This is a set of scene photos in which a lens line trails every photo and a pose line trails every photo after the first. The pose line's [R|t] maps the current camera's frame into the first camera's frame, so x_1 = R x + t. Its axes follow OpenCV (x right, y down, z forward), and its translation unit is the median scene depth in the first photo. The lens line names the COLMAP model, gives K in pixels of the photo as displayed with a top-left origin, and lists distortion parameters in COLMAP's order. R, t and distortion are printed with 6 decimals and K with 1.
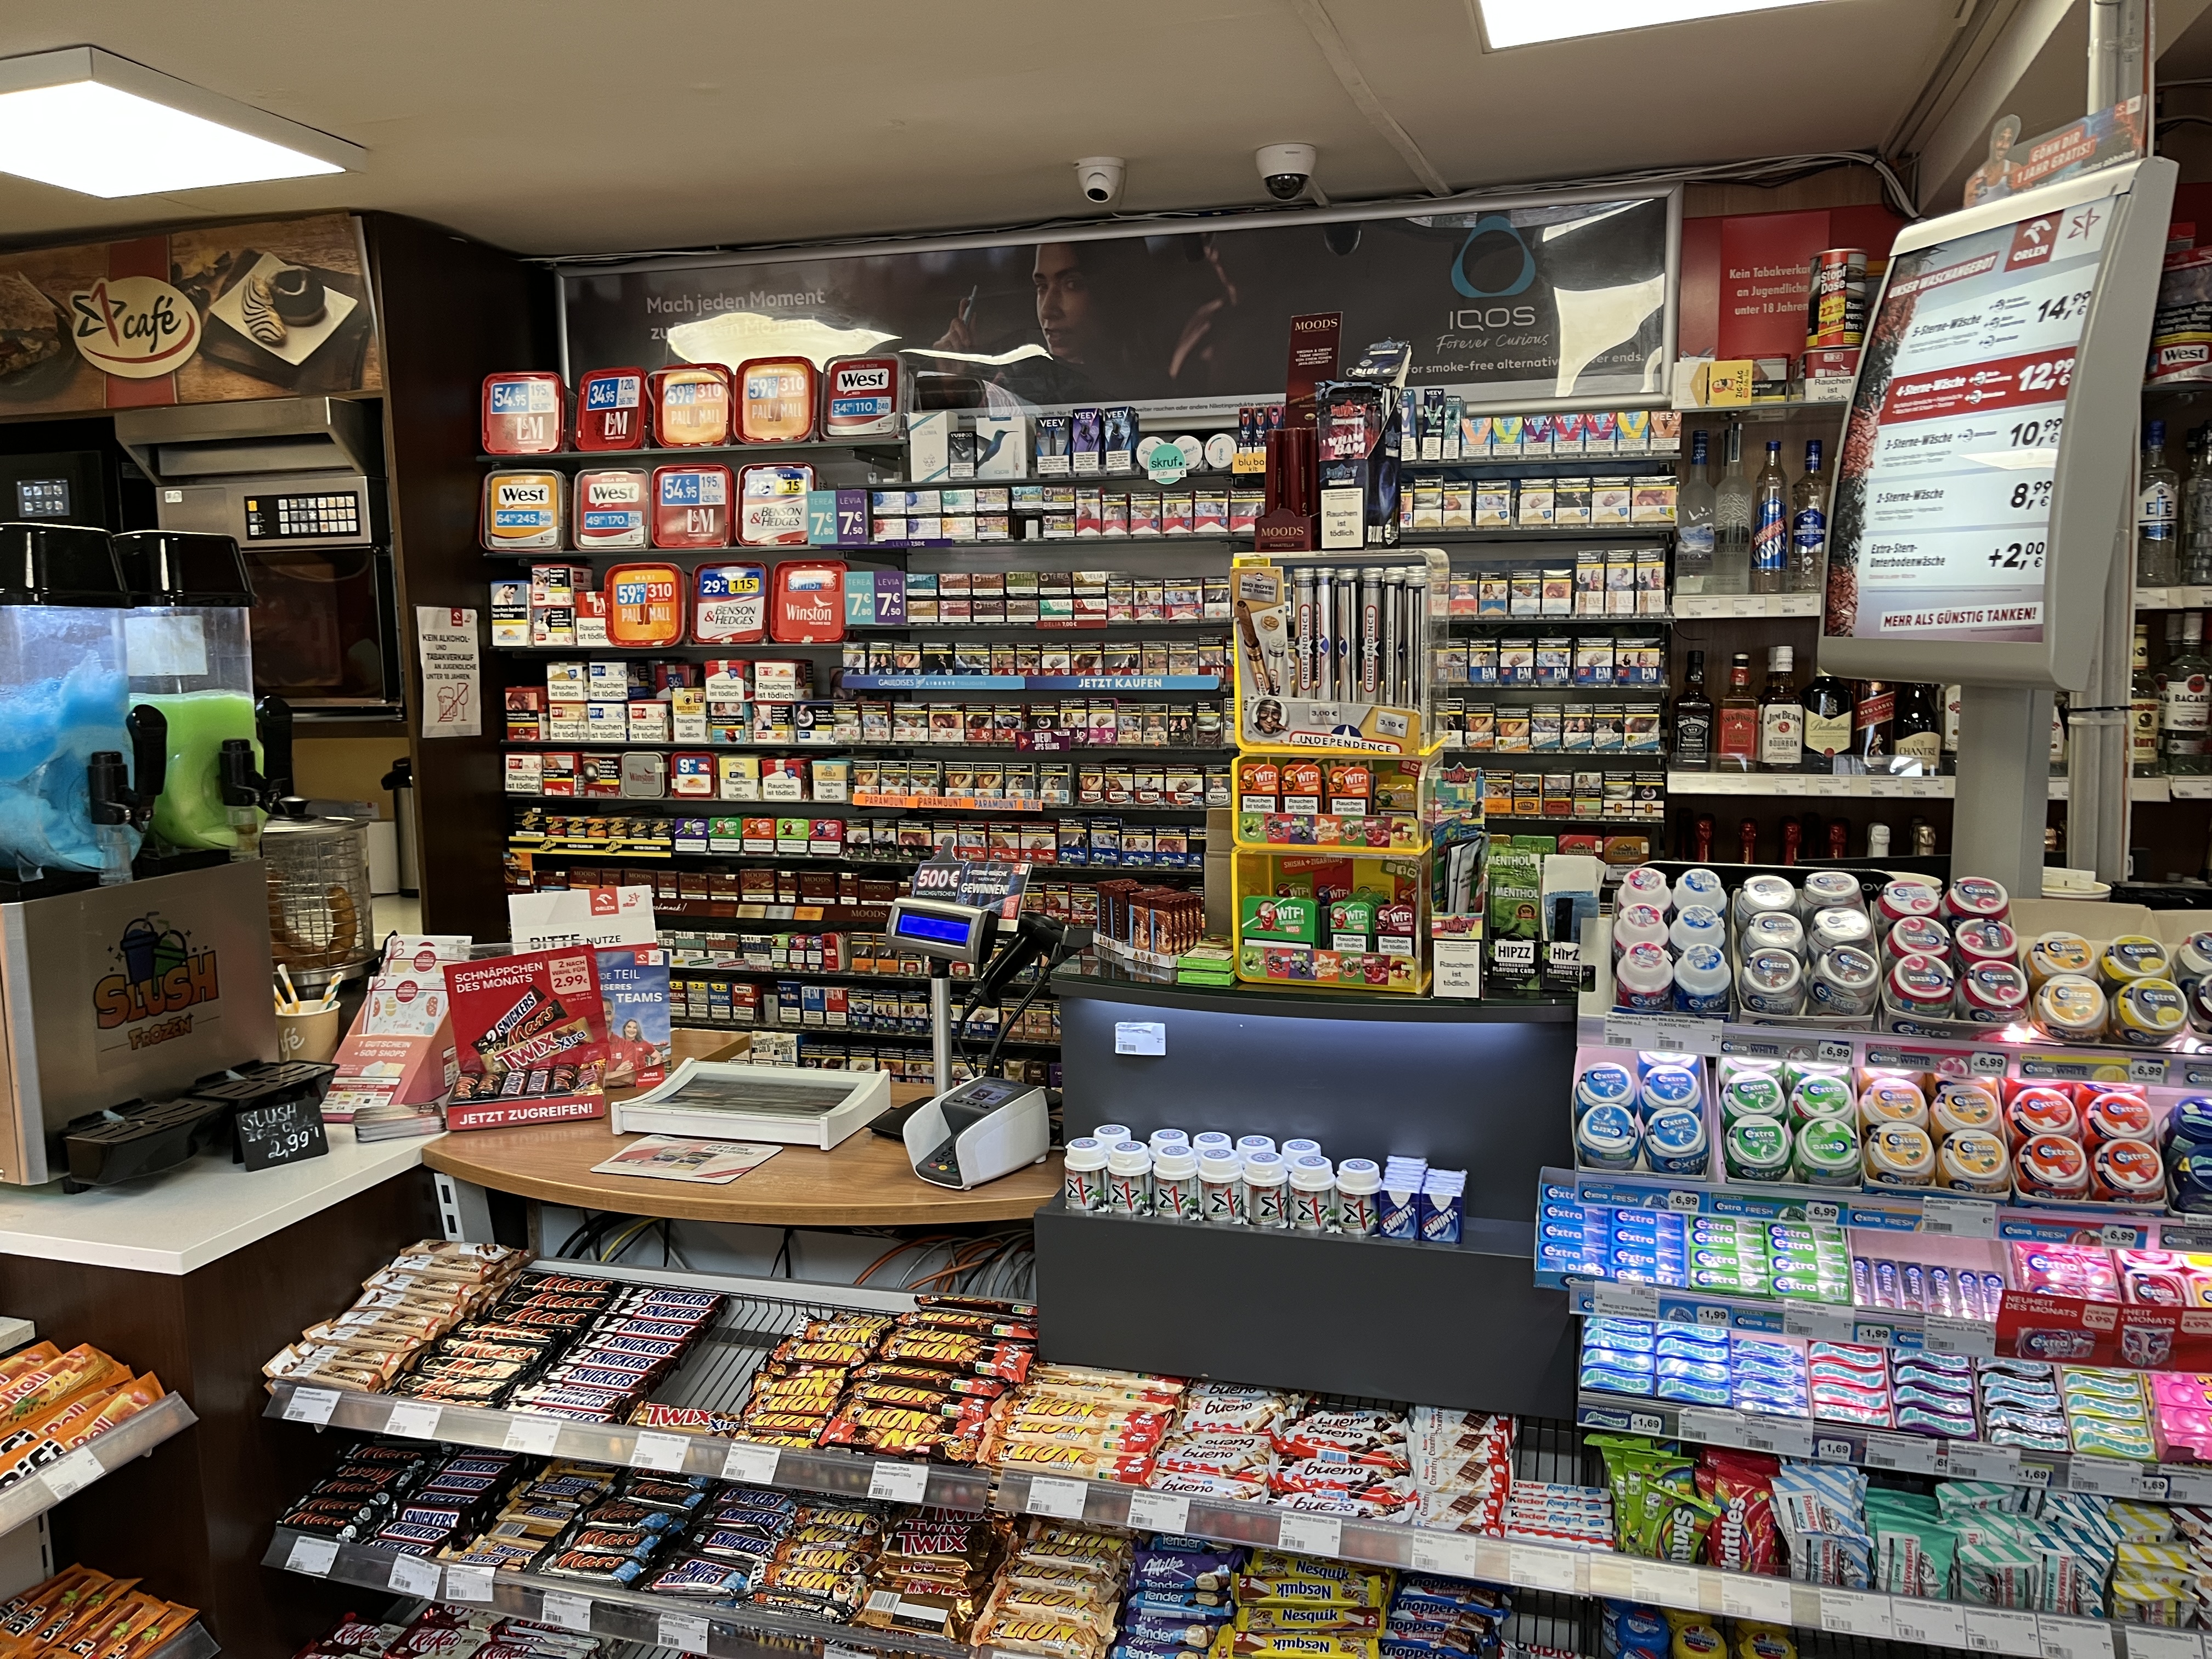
lens RADIAL K [[1661.6, 0, 1106.0], [0, 1661.6, 829.5], [0, 0, 1]] dist [0.076712, -0.110351]
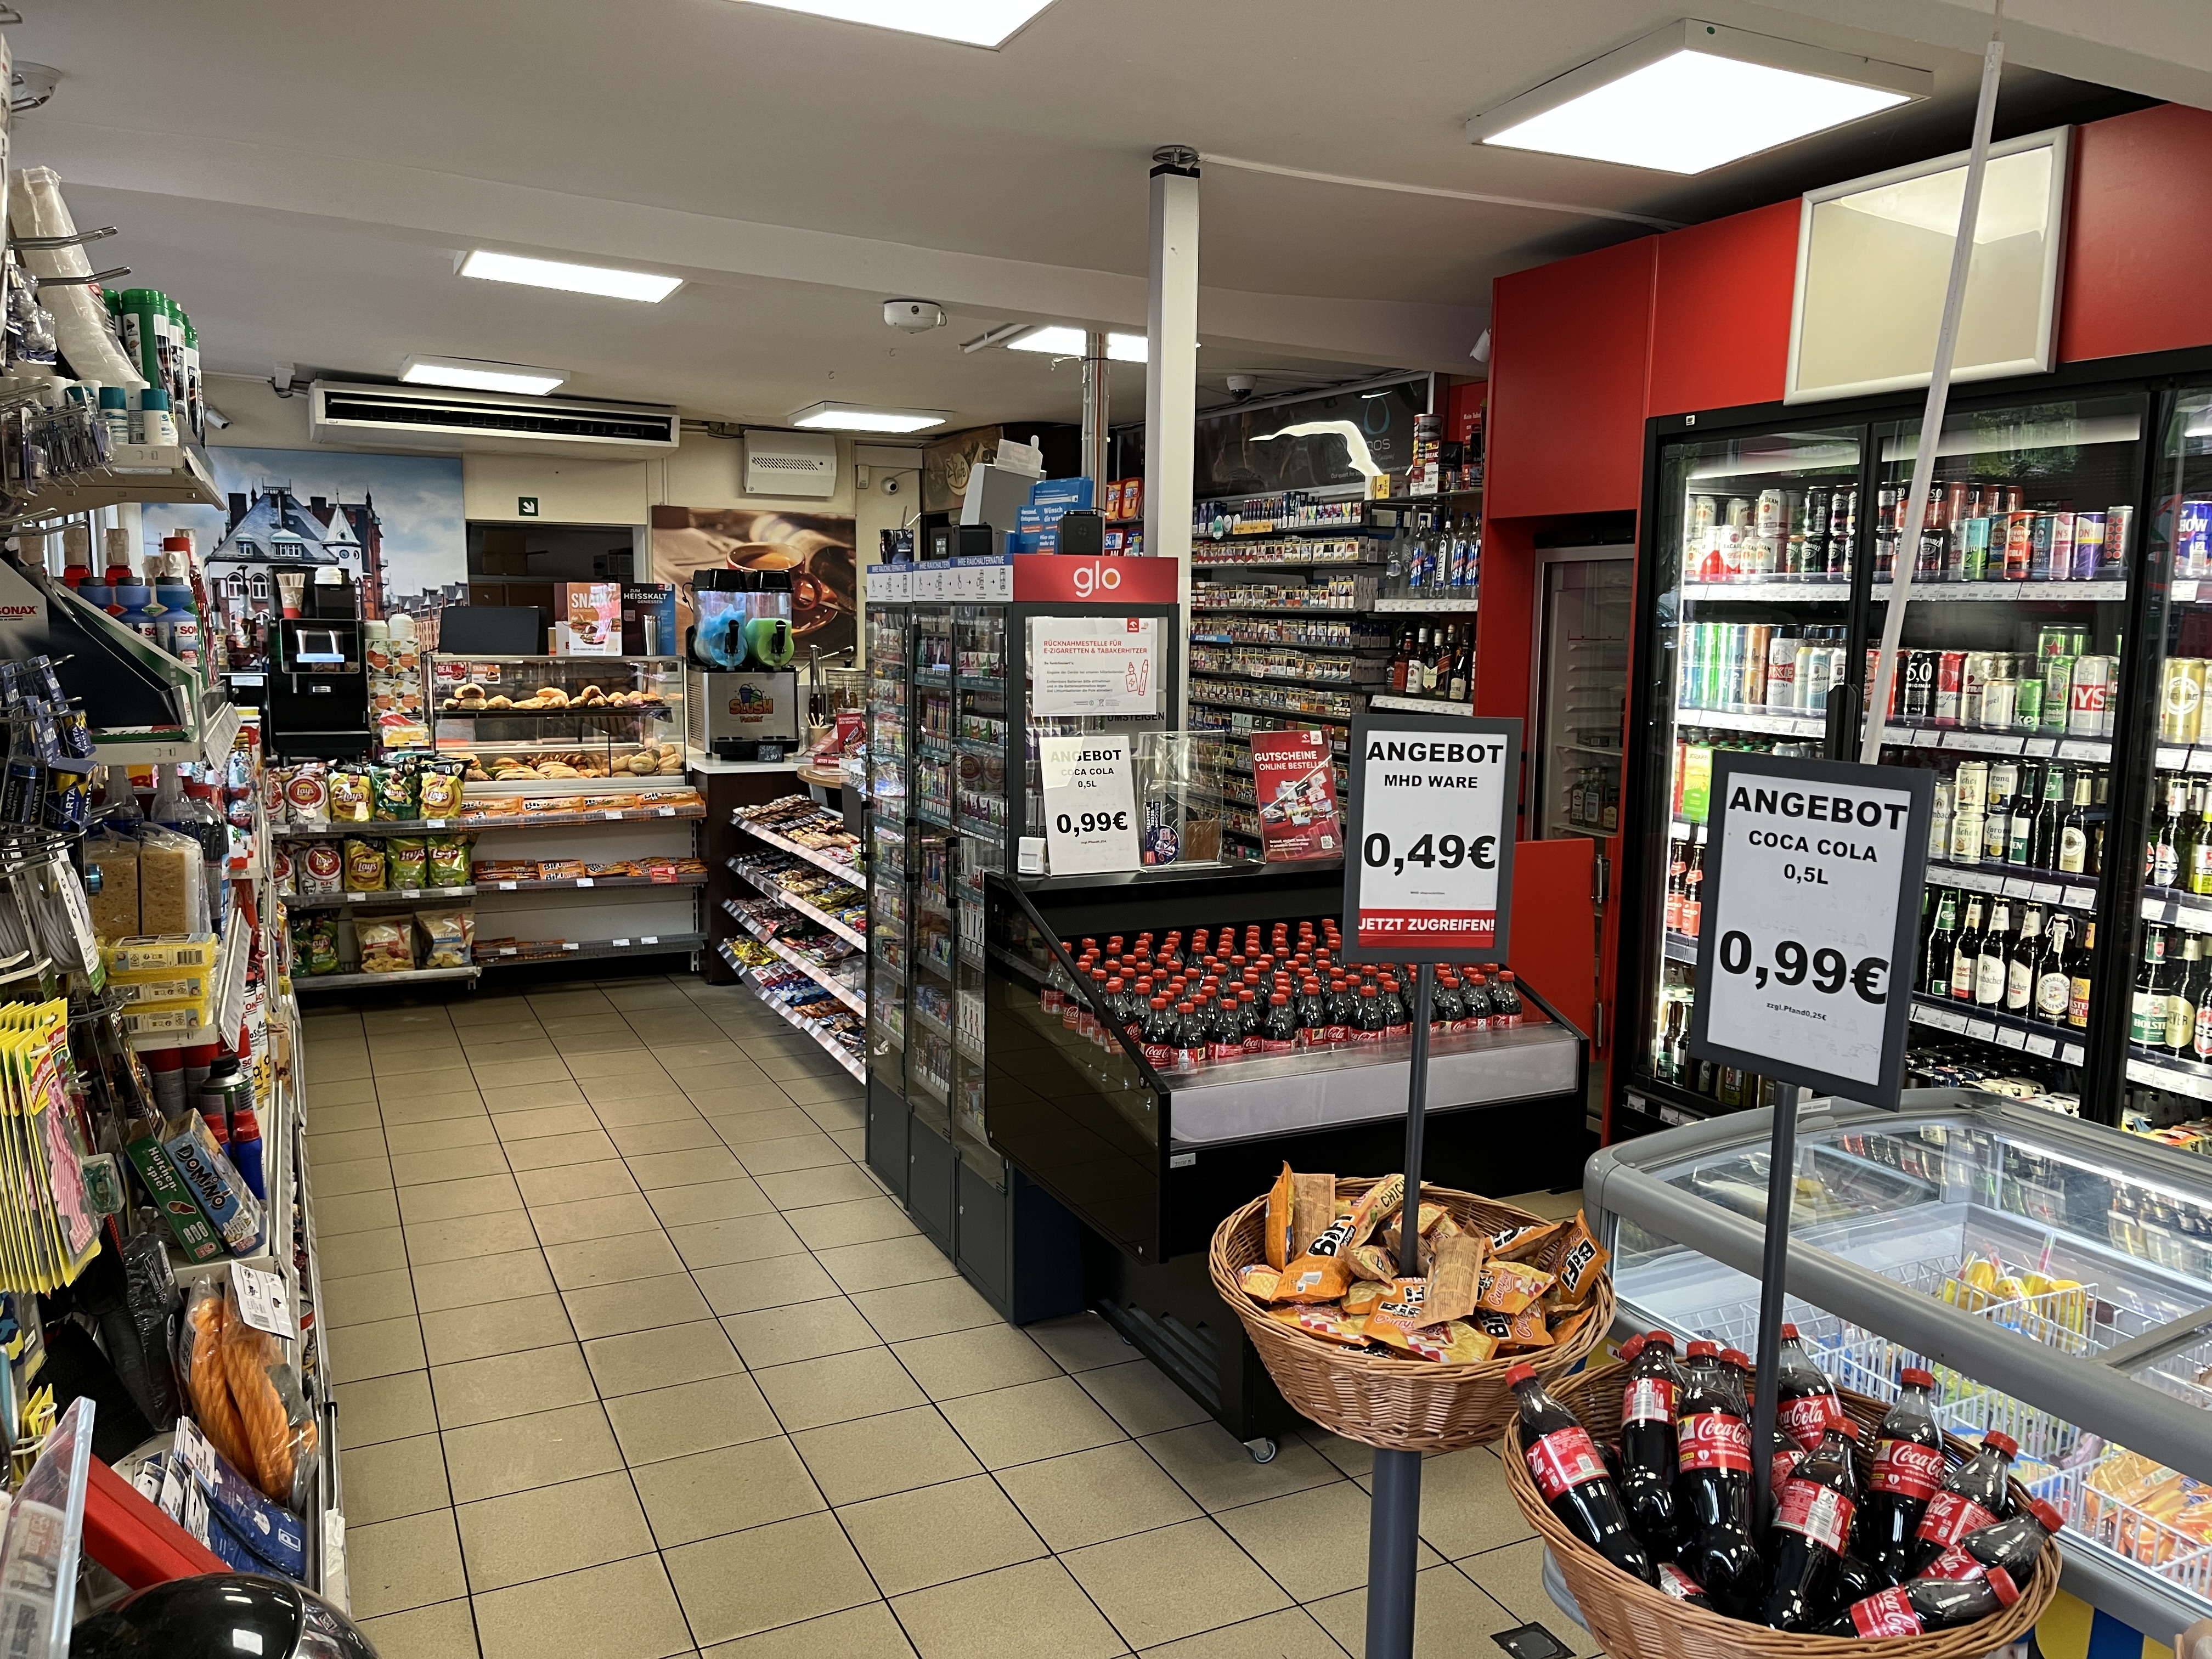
lens RADIAL K [[1661.2, 0, 1106.0], [0, 1661.2, 829.5], [0, 0, 1]] dist [0.081375, -0.082097]
pose [[0.668175, 0.122116, -0.733914, 2.419092], [-0.114397, 0.991571, 0.060837, 0.056081], [0.735157, 0.043307, 0.676512, -0.732278]]
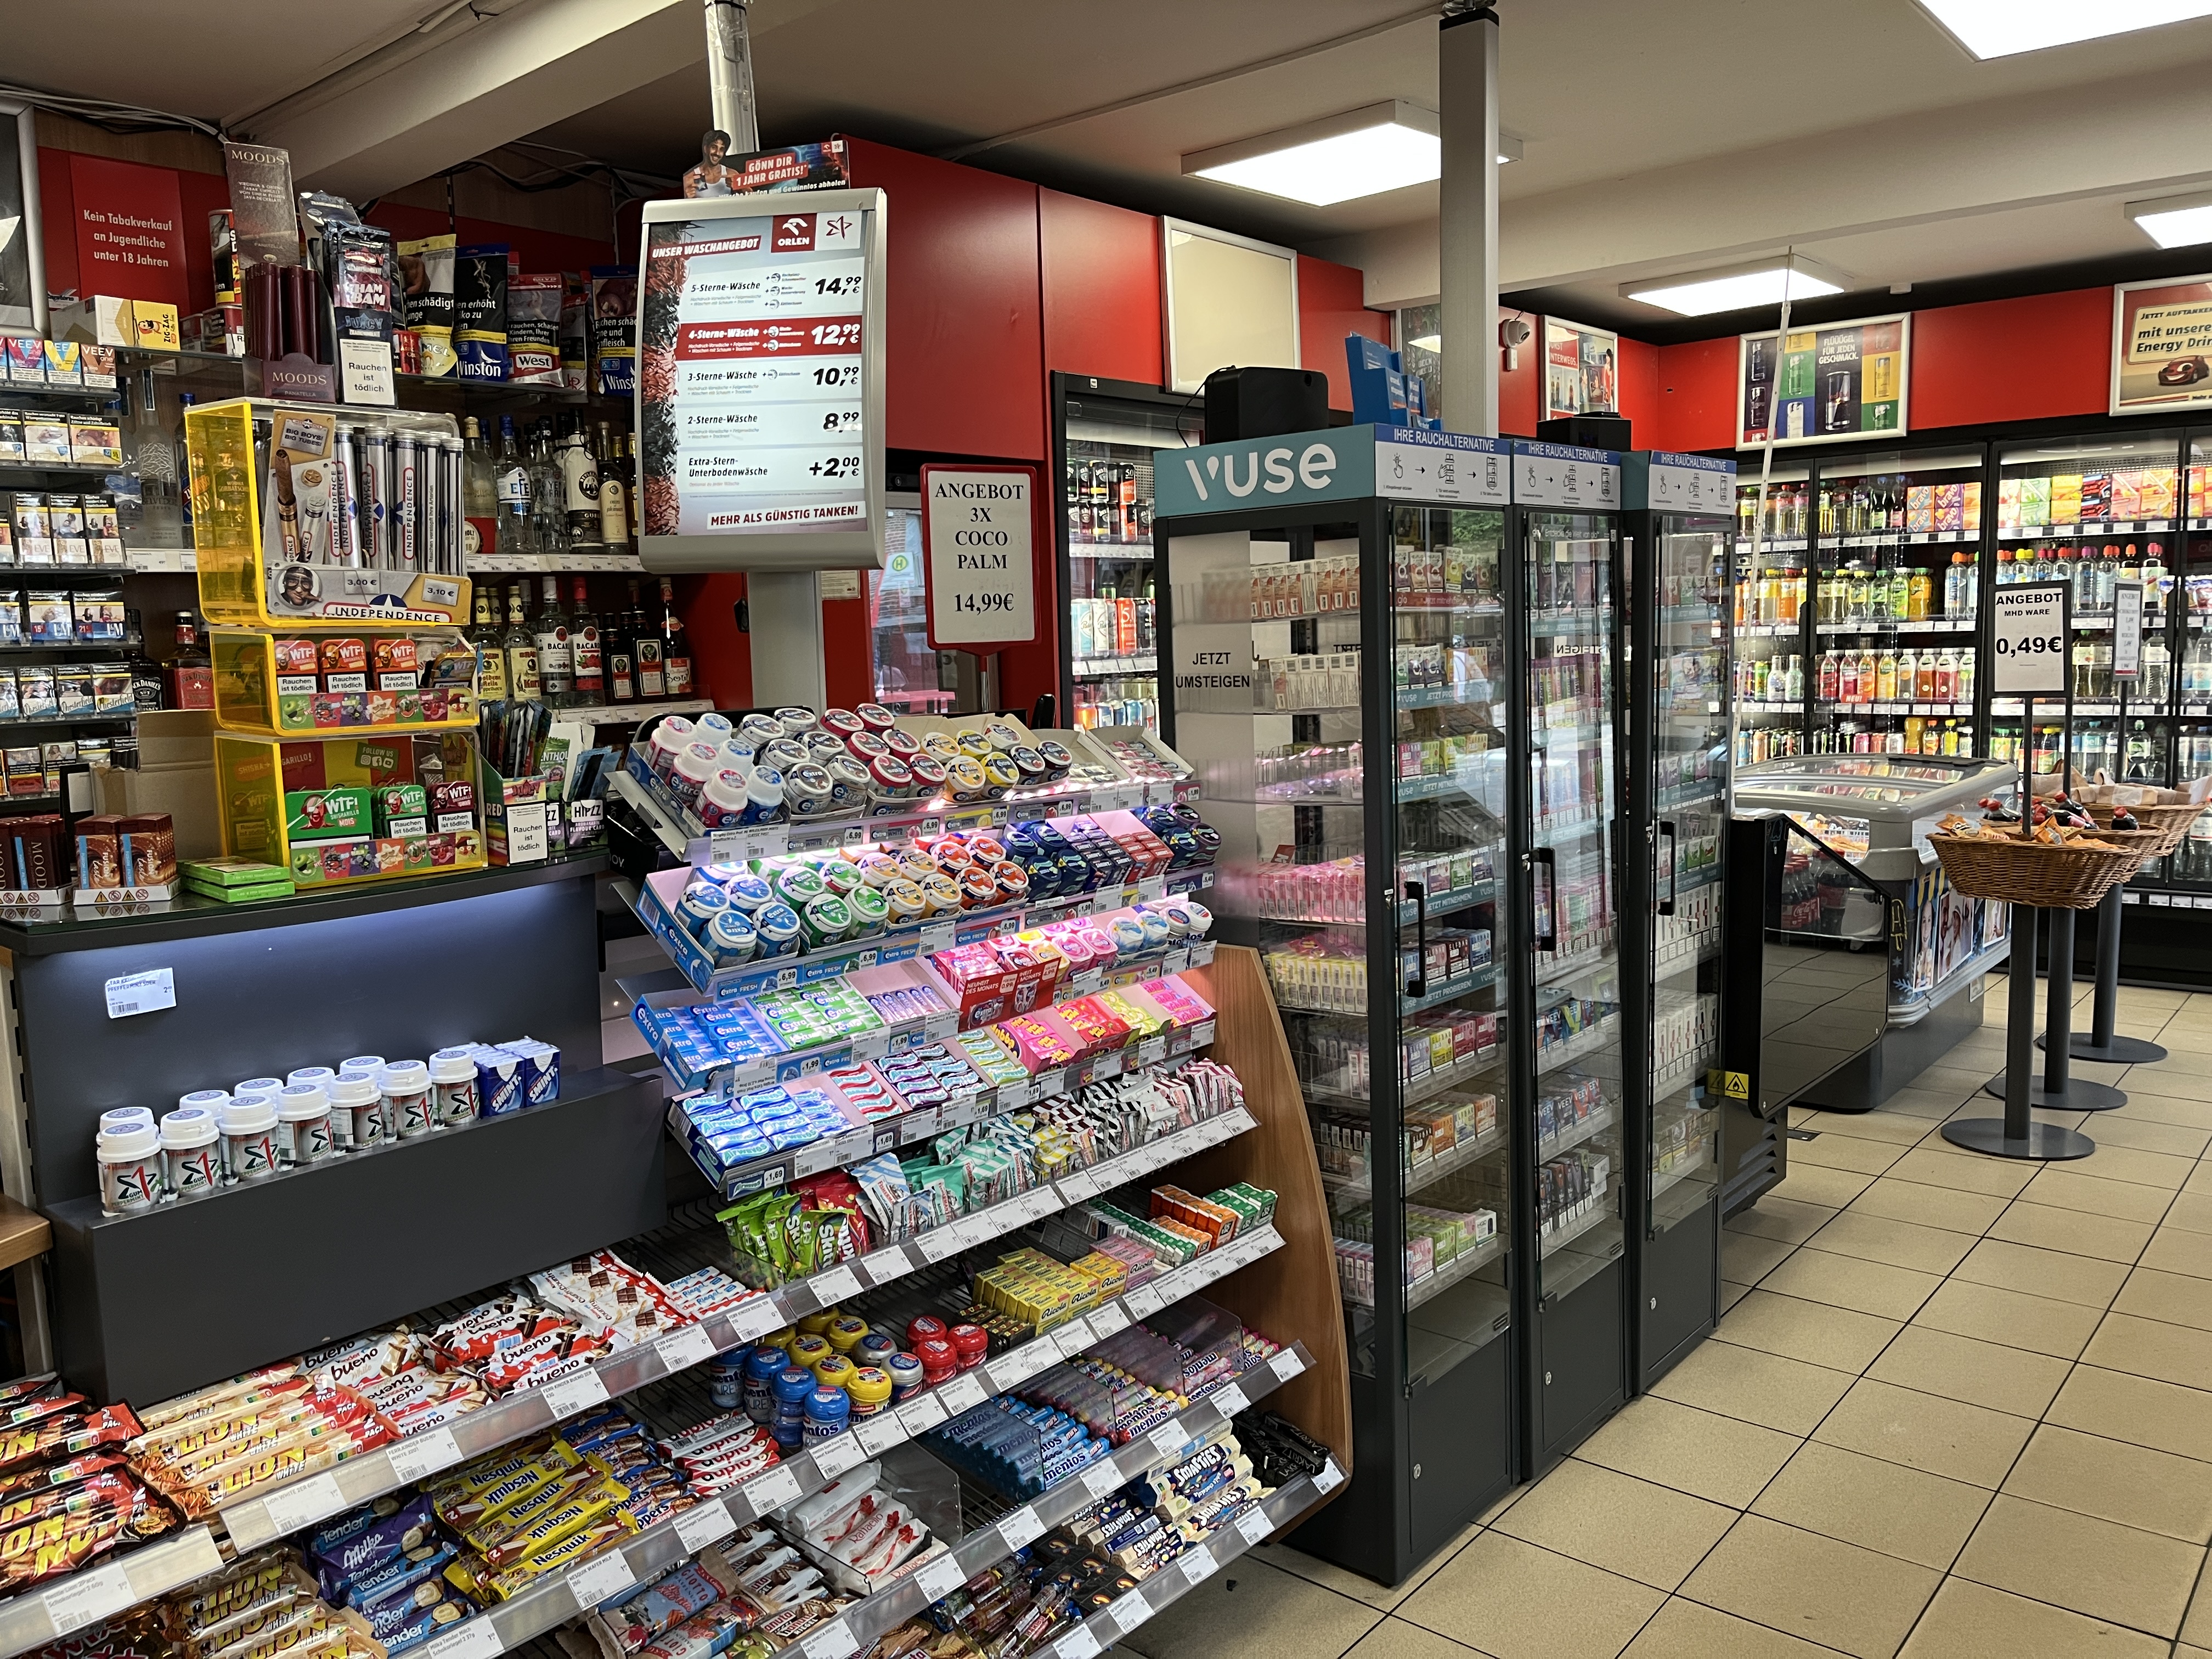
lens RADIAL K [[1706.7, 0, 1056.1], [0, 1706.7, 847.3], [0, 0, 1]] dist [0.066214, -0.120418]
pose [[0.415662, -0.111922, 0.902607, -0.510012], [0.137715, 0.988702, 0.059178, 0.063118], [-0.899033, 0.099705, 0.426379, 0.221583]]
